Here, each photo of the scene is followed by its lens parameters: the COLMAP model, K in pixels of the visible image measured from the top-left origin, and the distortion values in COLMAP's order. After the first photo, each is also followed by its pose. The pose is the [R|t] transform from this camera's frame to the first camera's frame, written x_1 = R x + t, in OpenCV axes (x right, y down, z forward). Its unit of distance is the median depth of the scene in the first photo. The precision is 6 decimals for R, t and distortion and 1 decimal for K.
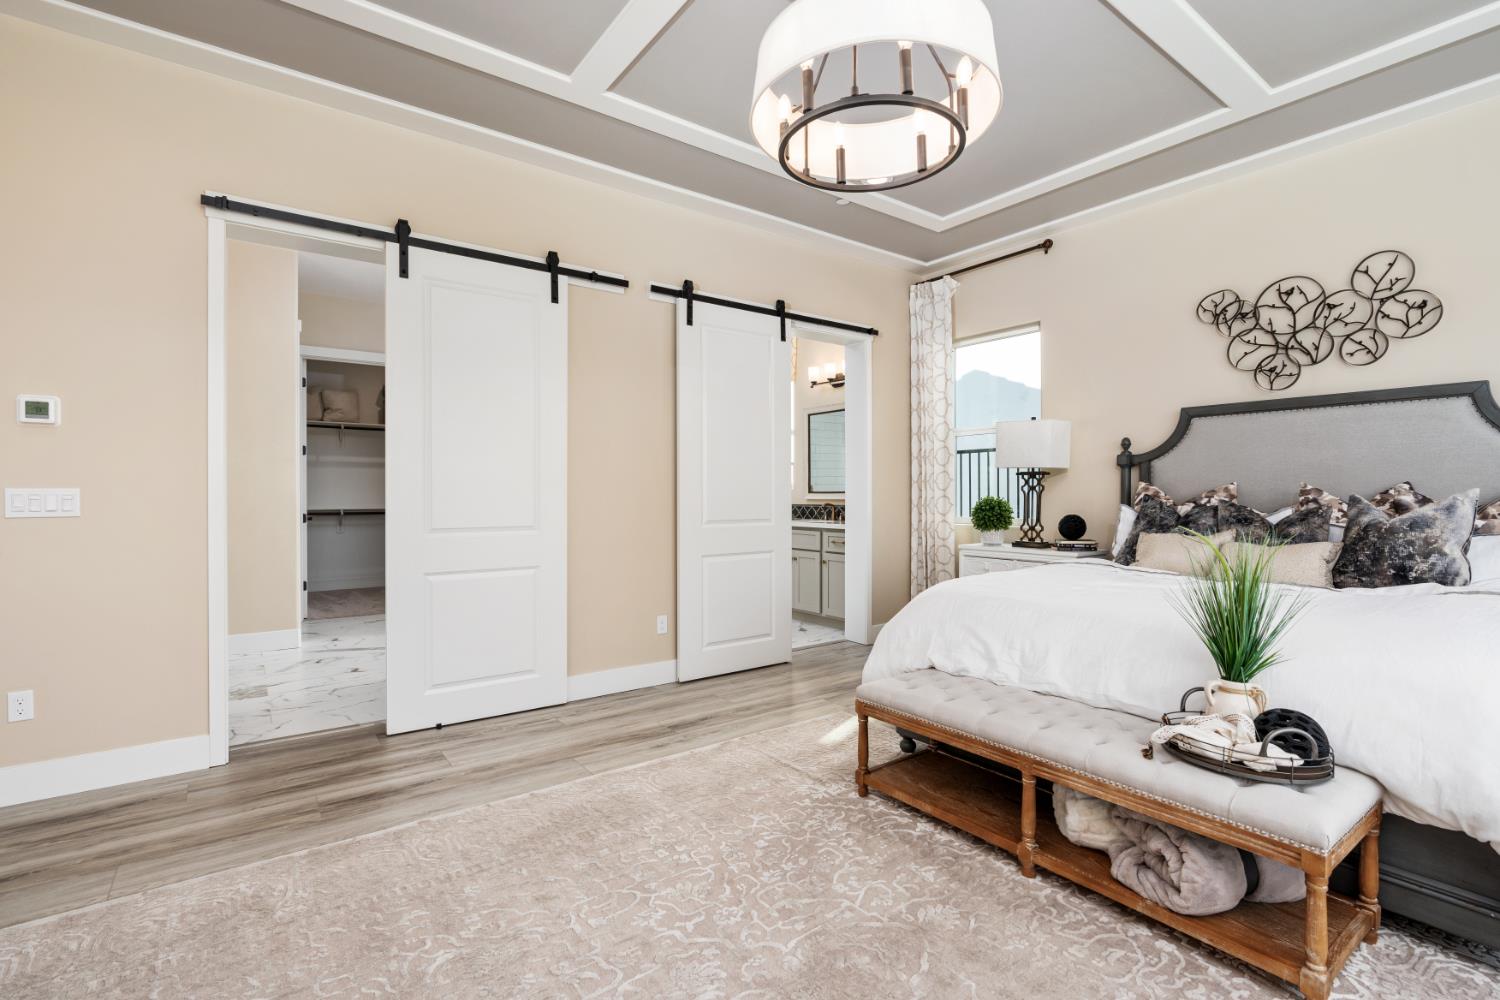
lens RADIAL K [[686.6, 0, 745.3], [0, 686.6, 494.8], [0, 0, 1]] dist [-0.012317, 0.004652]
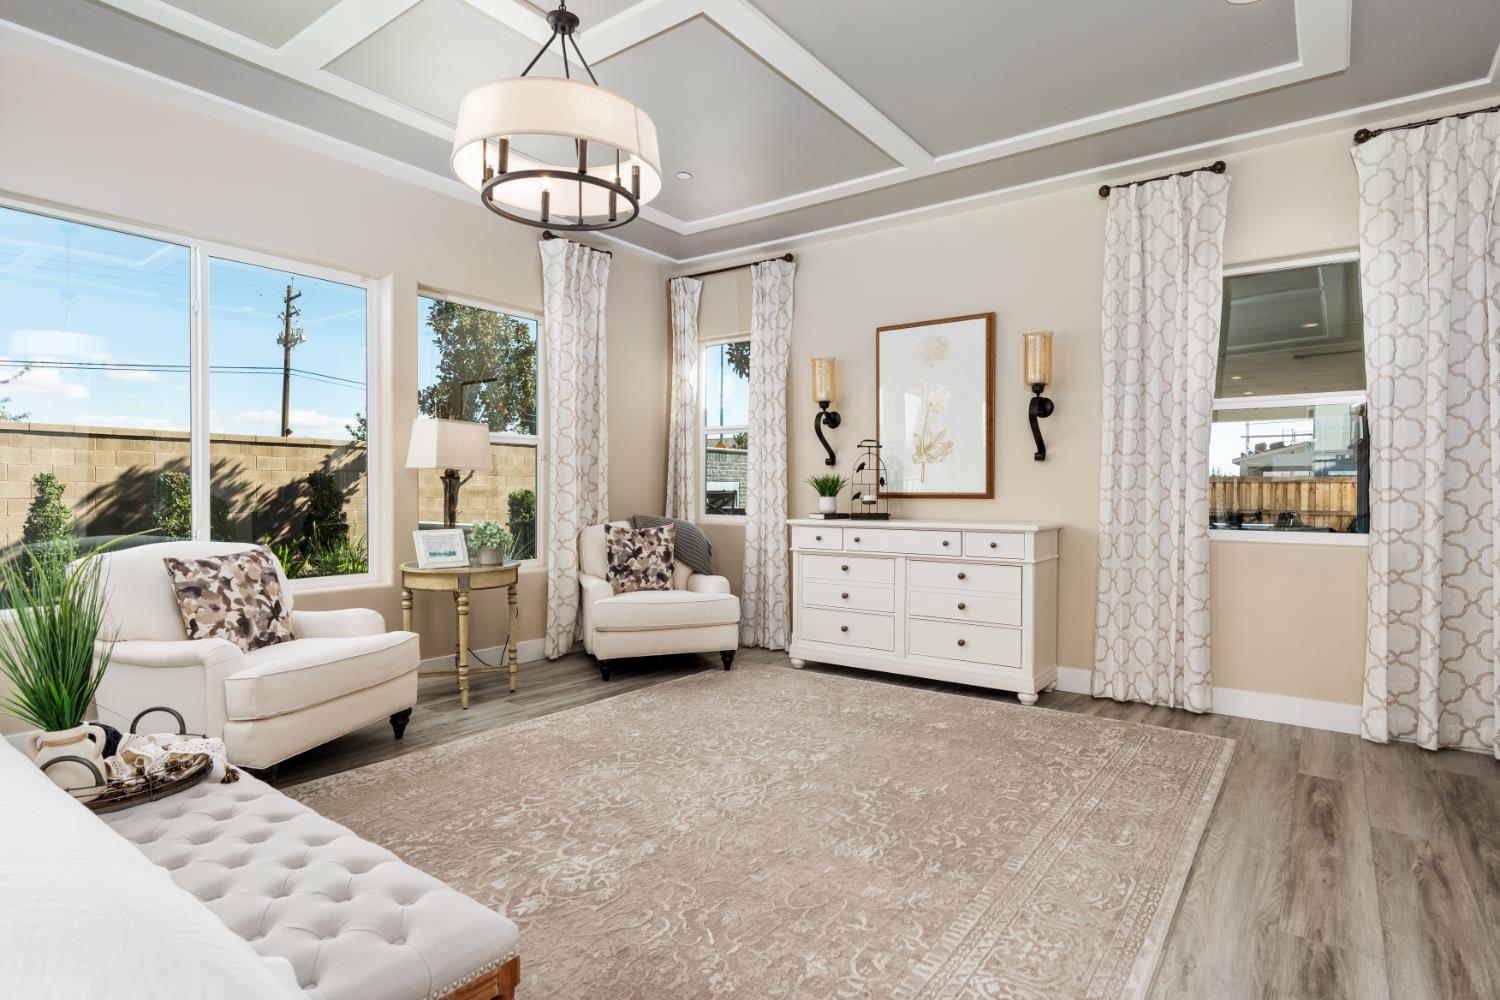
lens RADIAL K [[779.4, 0, 753.6], [0, 779.4, 496.6], [0, 0, 1]] dist [-0.009251, 0.002632]
pose [[-0.955560, -0.004712, -0.294759, 0.119914], [-0.006406, 0.999968, 0.004780, -0.000128], [0.294727, 0.006456, -0.955560, 1.110740]]
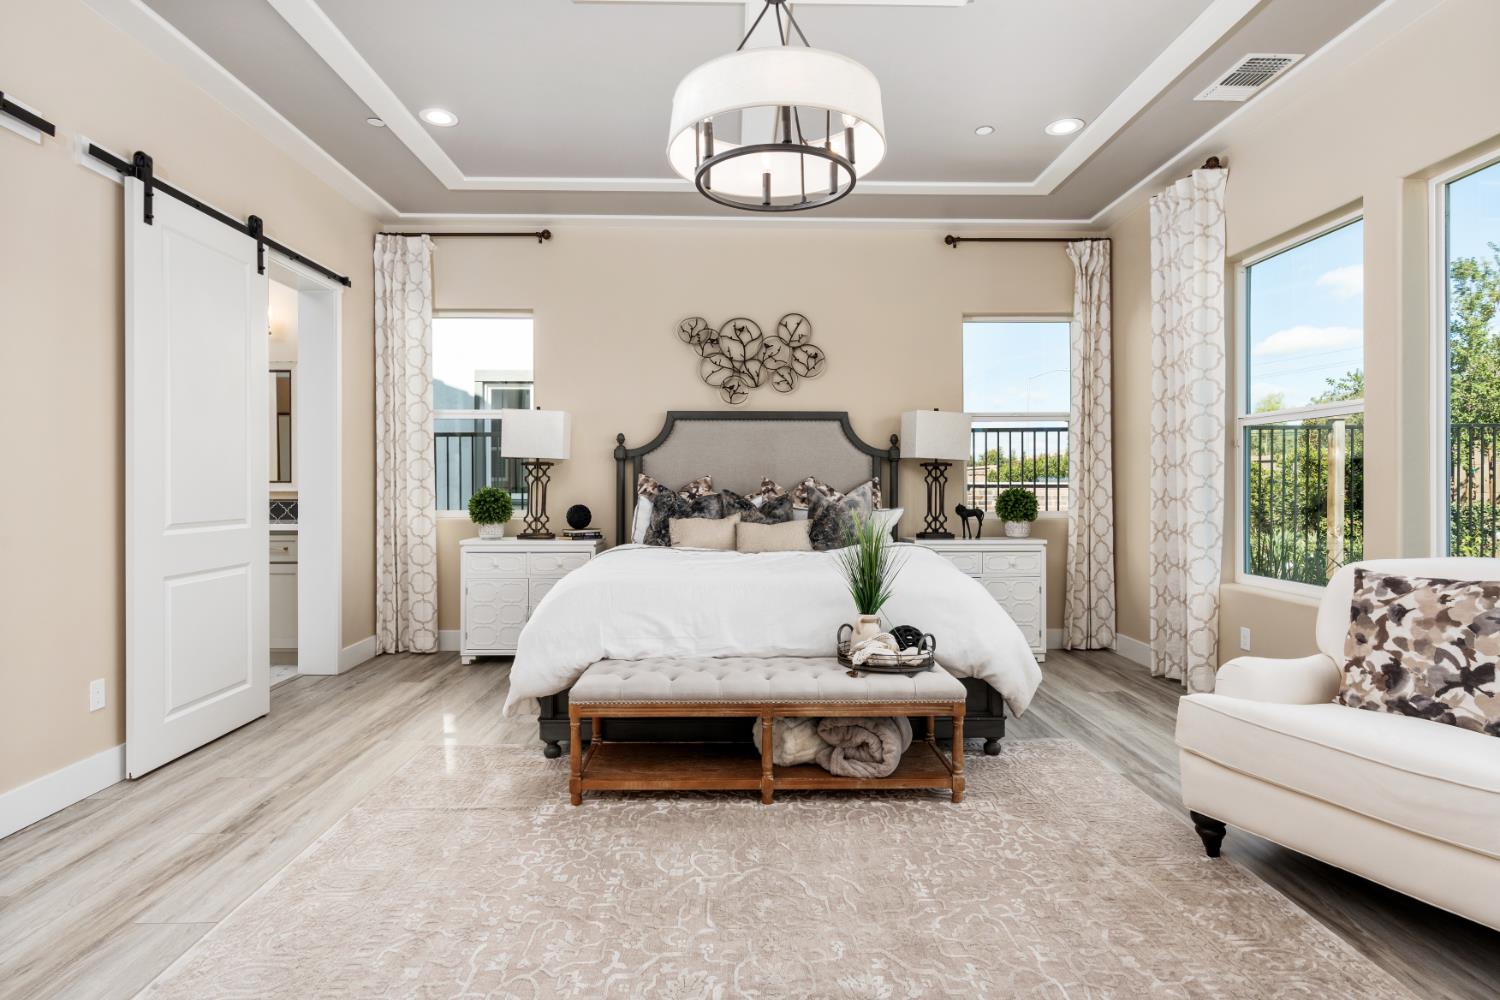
lens RADIAL K [[779.4, 0, 746.2], [0, 779.4, 482.6], [0, 0, 1]] dist [-0.009251, 0.002632]
pose [[0.578577, 0.003571, 0.815620, -0.415256], [0.000046, 0.999990, -0.004412, 0.000912], [-0.815628, 0.002590, 0.578571, 0.137822]]
